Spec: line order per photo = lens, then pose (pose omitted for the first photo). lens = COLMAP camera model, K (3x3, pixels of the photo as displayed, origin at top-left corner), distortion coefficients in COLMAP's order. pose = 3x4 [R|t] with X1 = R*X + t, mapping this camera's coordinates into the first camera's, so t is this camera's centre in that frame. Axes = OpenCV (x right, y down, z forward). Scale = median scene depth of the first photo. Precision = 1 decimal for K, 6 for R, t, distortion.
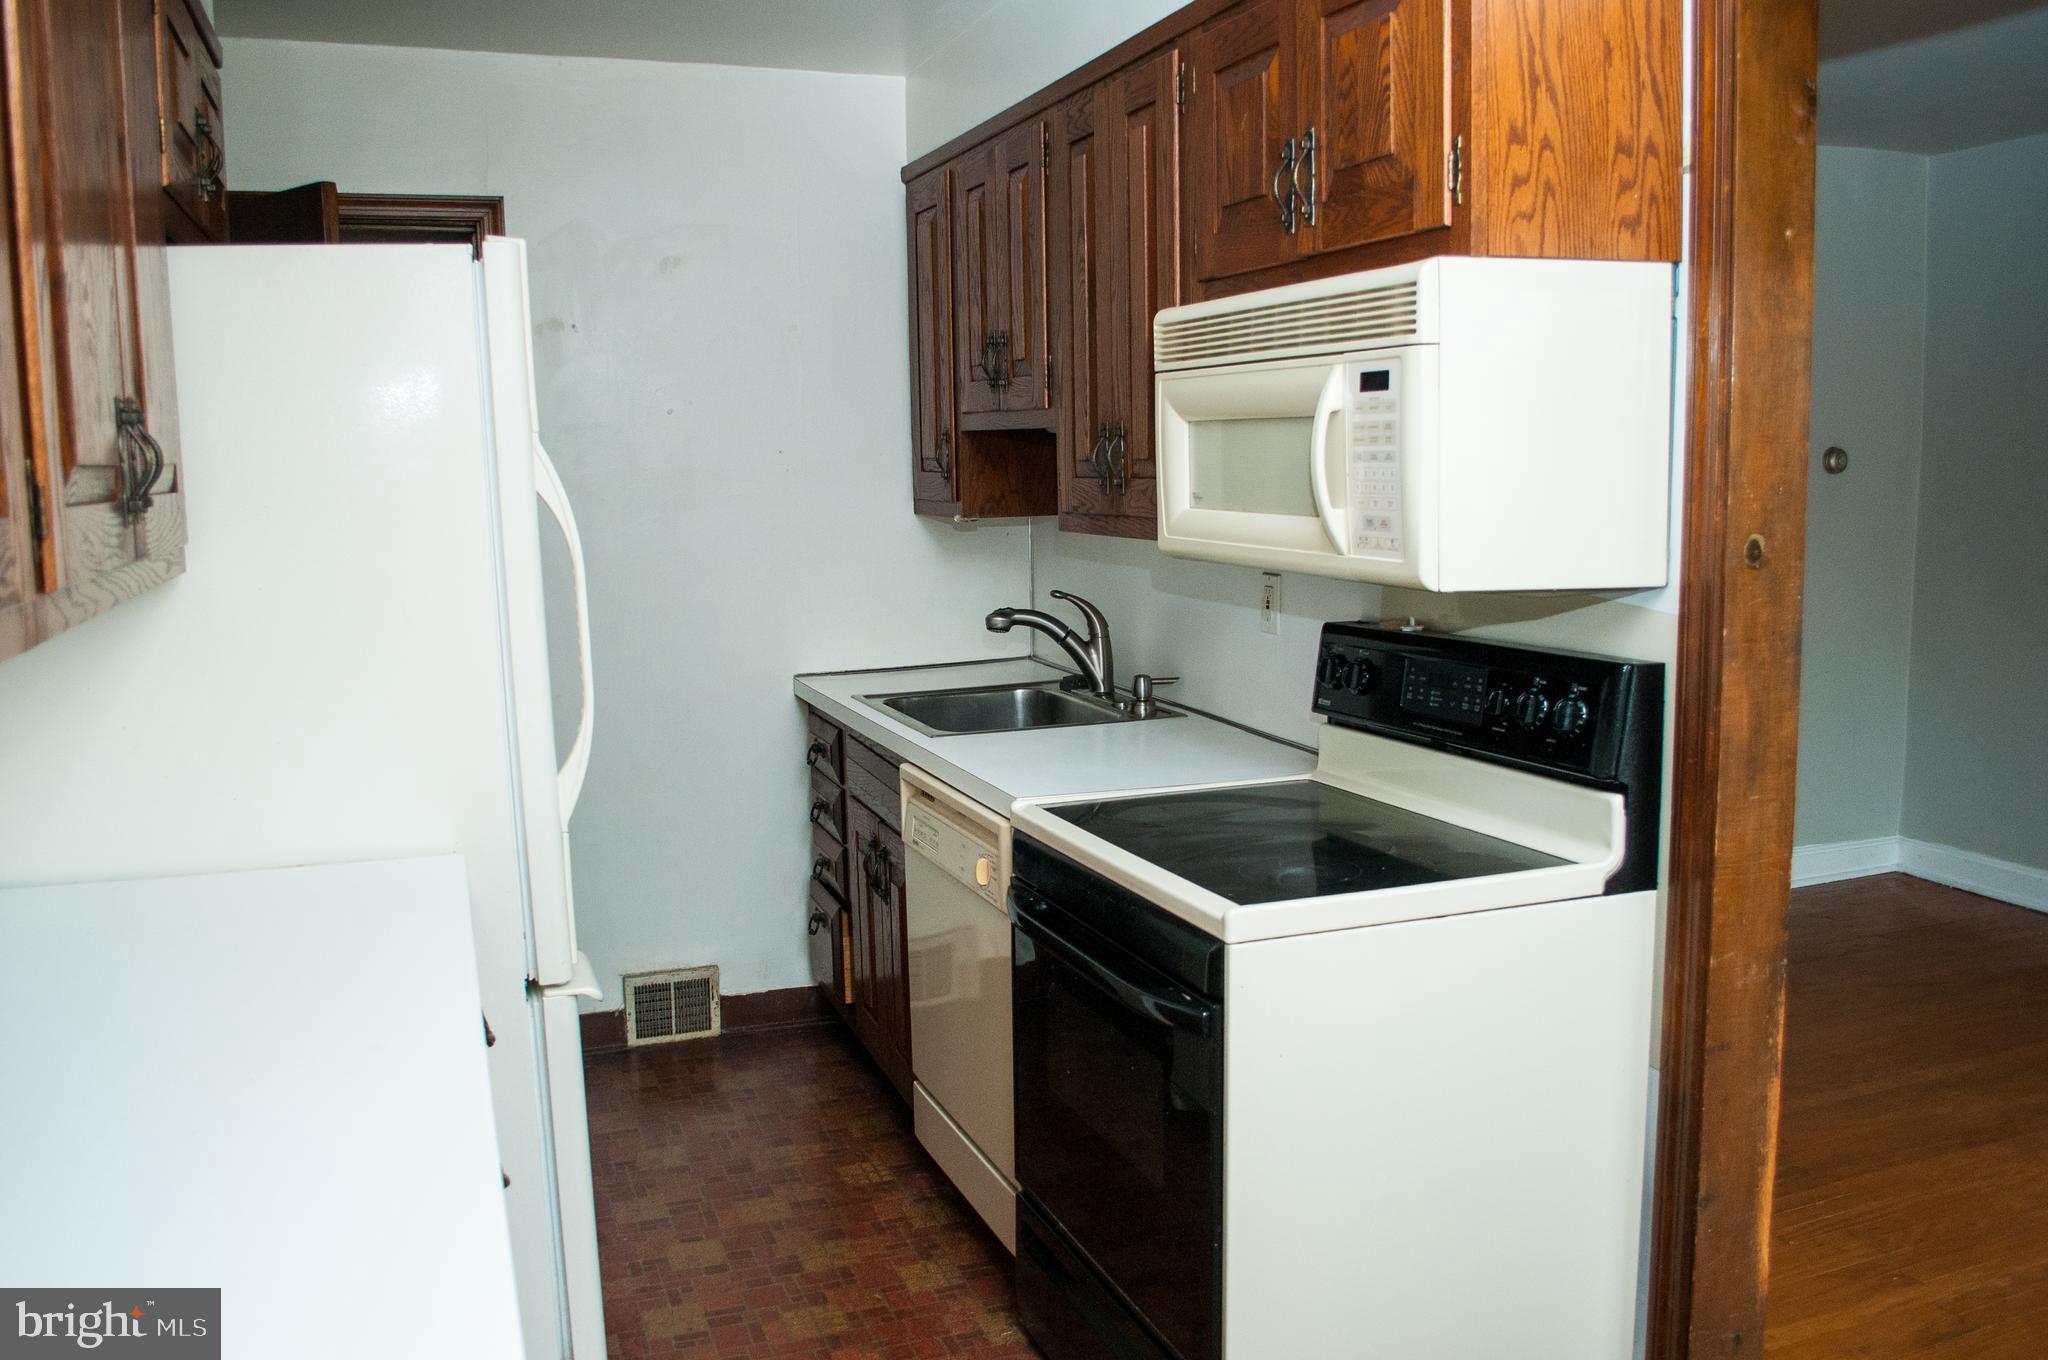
lens RADIAL K [[1639.2, 0, 1022.0], [0, 1639.2, 688.7], [0, 0, 1]] dist [-0.081472, 0.008348]
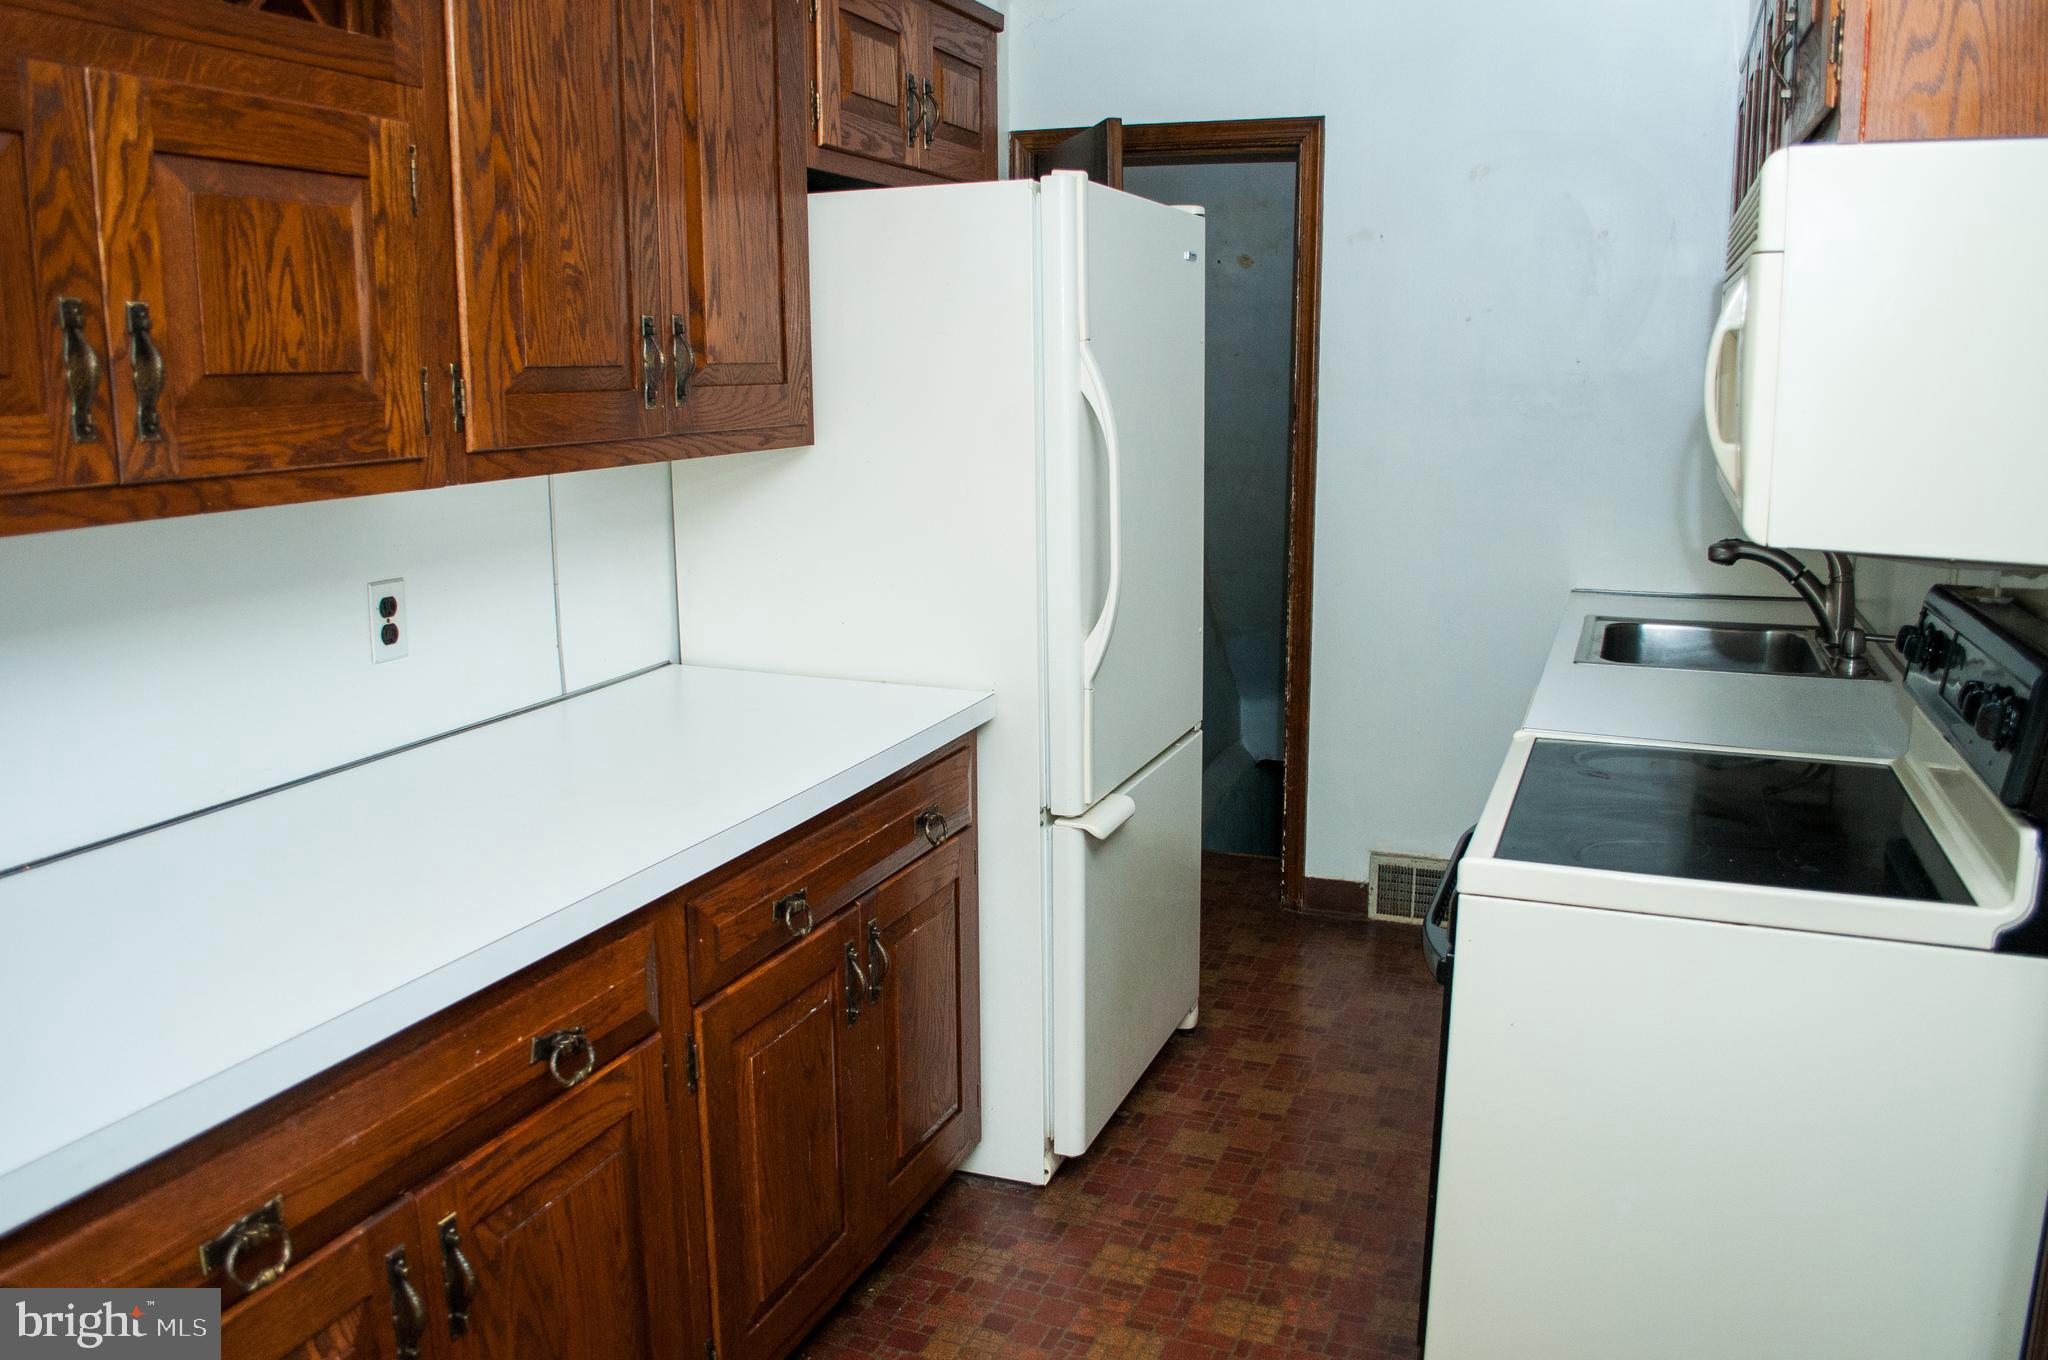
lens RADIAL K [[1597.0, 0, 1024.0], [0, 1597.0, 680.0], [0, 0, 1]] dist [-0.078061, -0.001976]
pose [[0.752197, 0.143524, -0.643117, 0.270052], [-0.104207, 0.989619, 0.098970, -0.016645], [0.650646, -0.007428, 0.759345, 0.069633]]
